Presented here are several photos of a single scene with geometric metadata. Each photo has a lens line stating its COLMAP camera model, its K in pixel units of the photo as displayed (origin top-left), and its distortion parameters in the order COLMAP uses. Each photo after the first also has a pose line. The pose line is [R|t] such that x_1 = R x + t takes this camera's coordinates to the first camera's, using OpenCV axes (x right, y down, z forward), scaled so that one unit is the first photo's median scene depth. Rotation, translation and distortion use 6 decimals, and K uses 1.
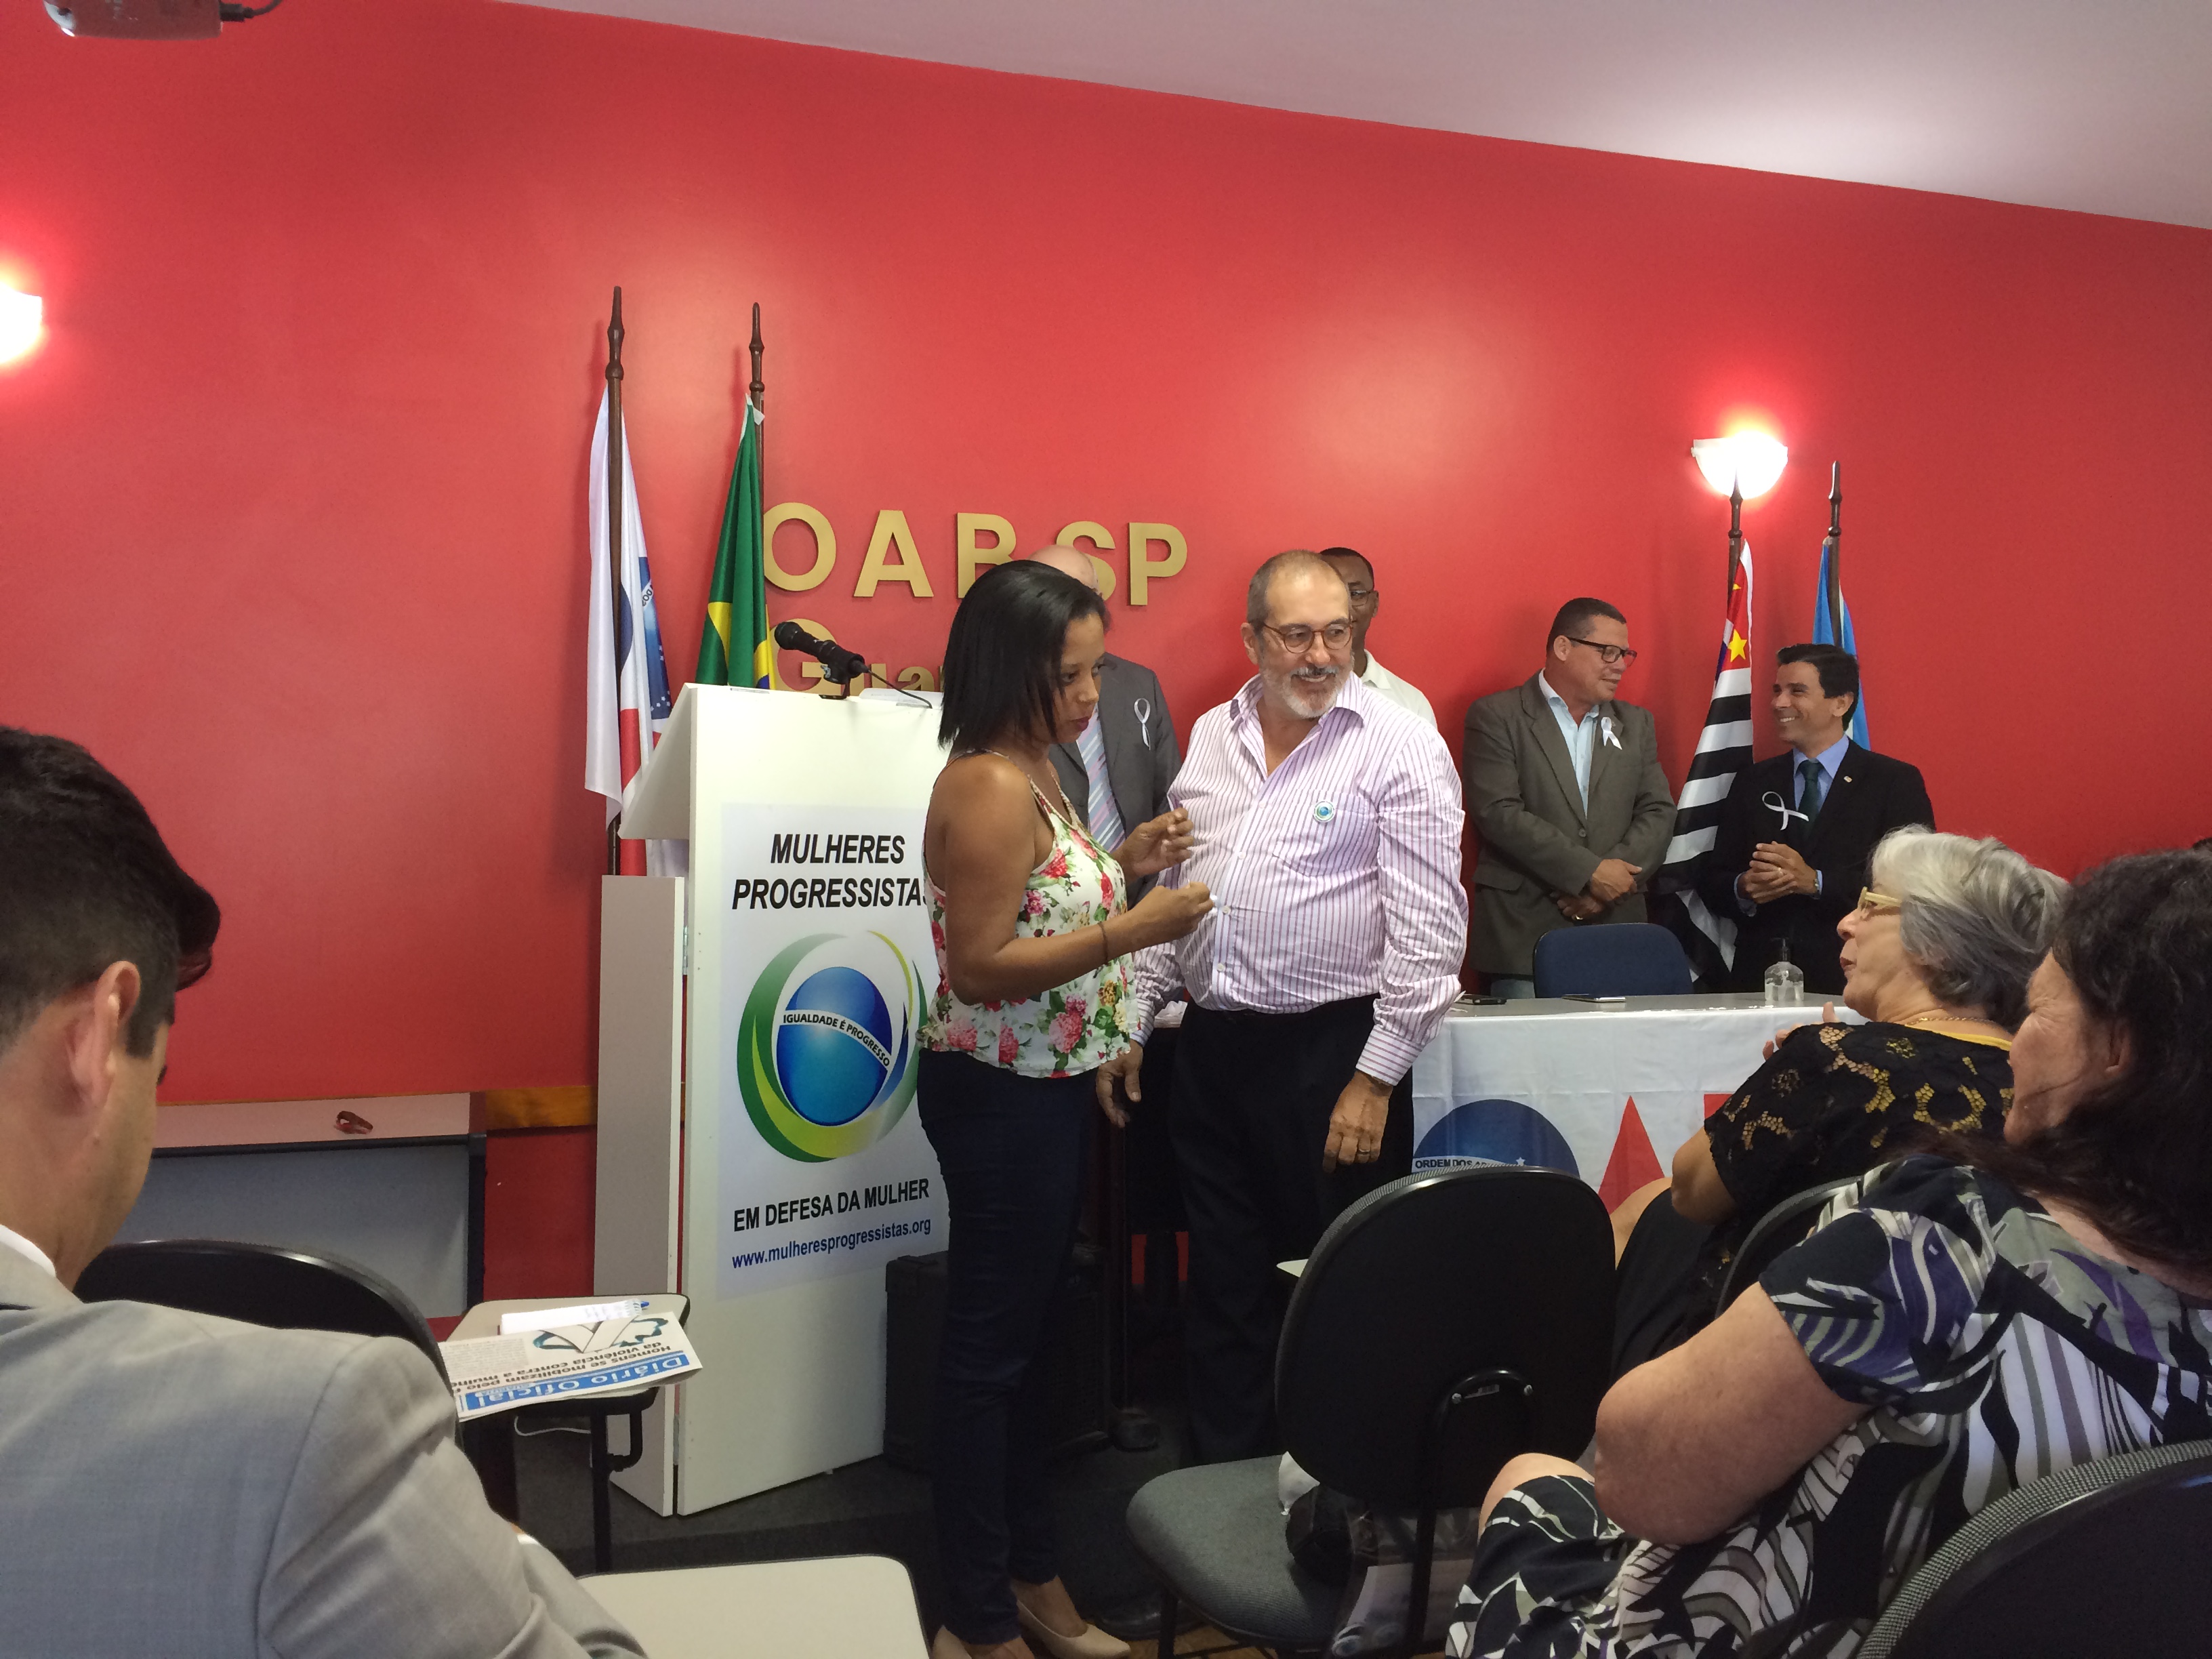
lens RADIAL K [[1814.1, 0, 1106.1], [0, 1814.1, 833.6], [0, 0, 1]] dist [0.068120, -0.144651]
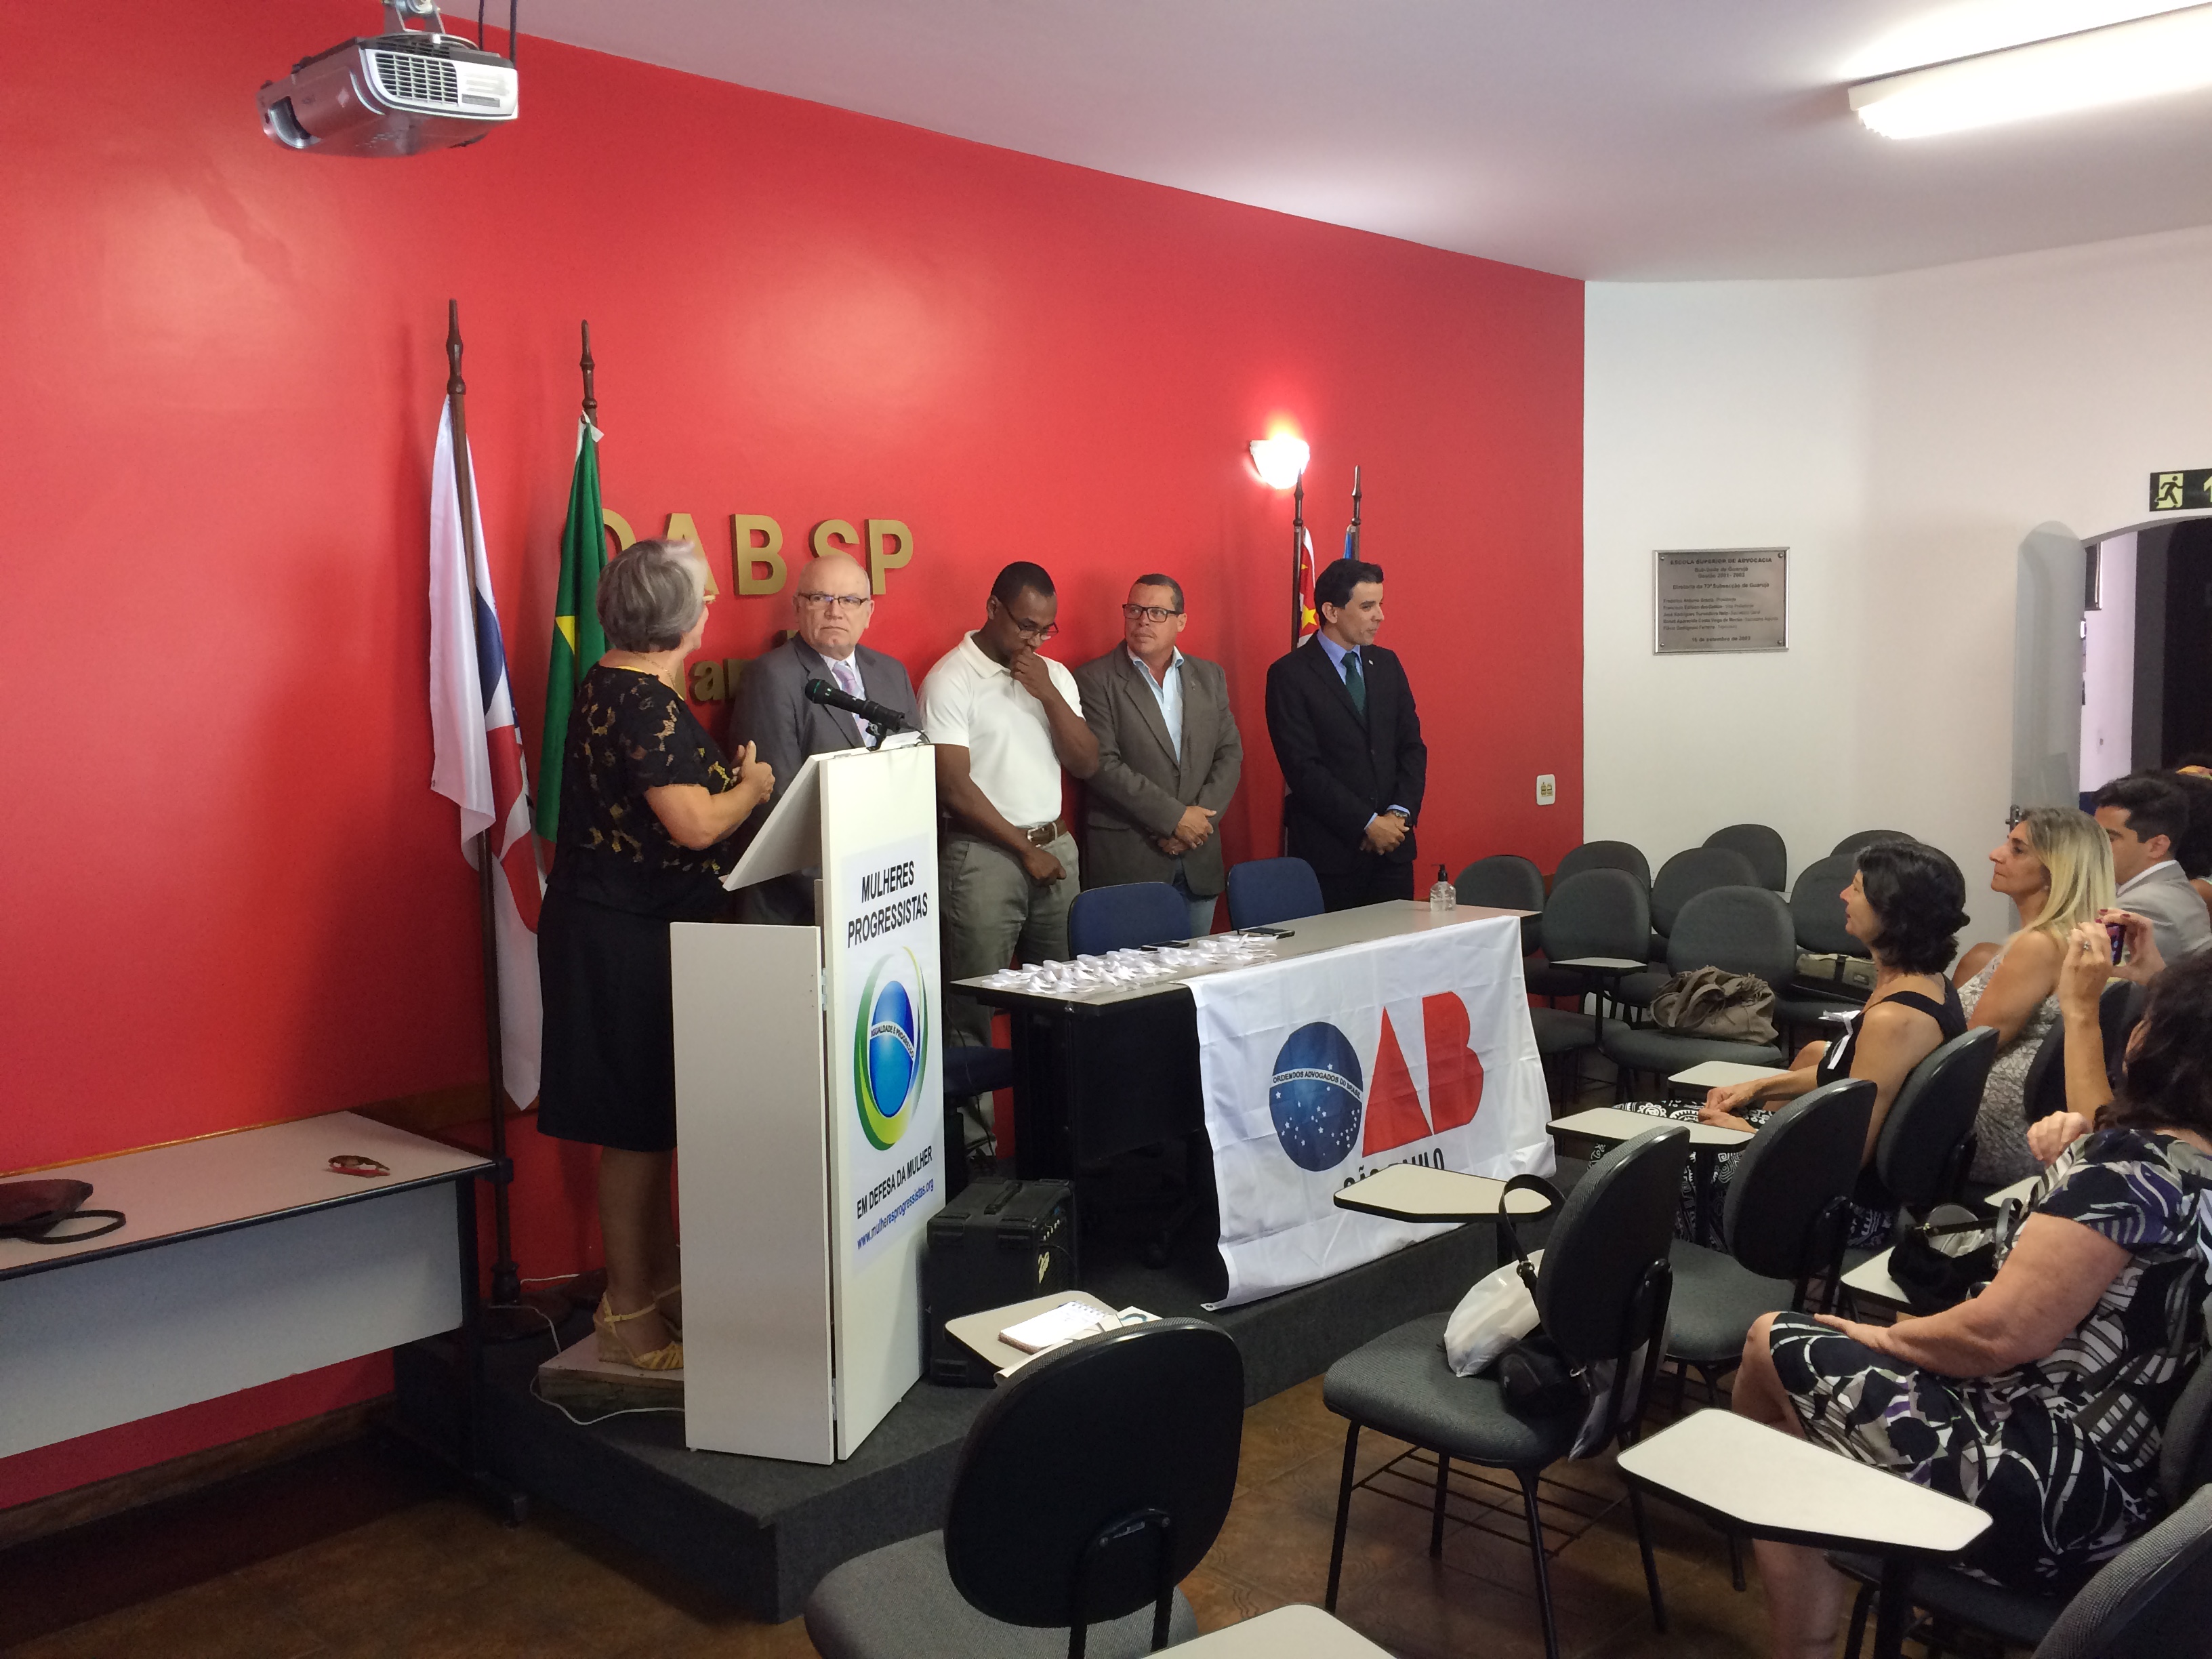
lens RADIAL K [[1818.6, 0, 1108.2], [0, 1818.6, 827.8], [0, 0, 1]] dist [0.069501, -0.149859]
pose [[0.891412, -0.062942, 0.448801, -0.416093], [0.019755, 0.994764, 0.100274, -0.106619], [-0.452762, -0.080519, 0.887988, -0.069394]]
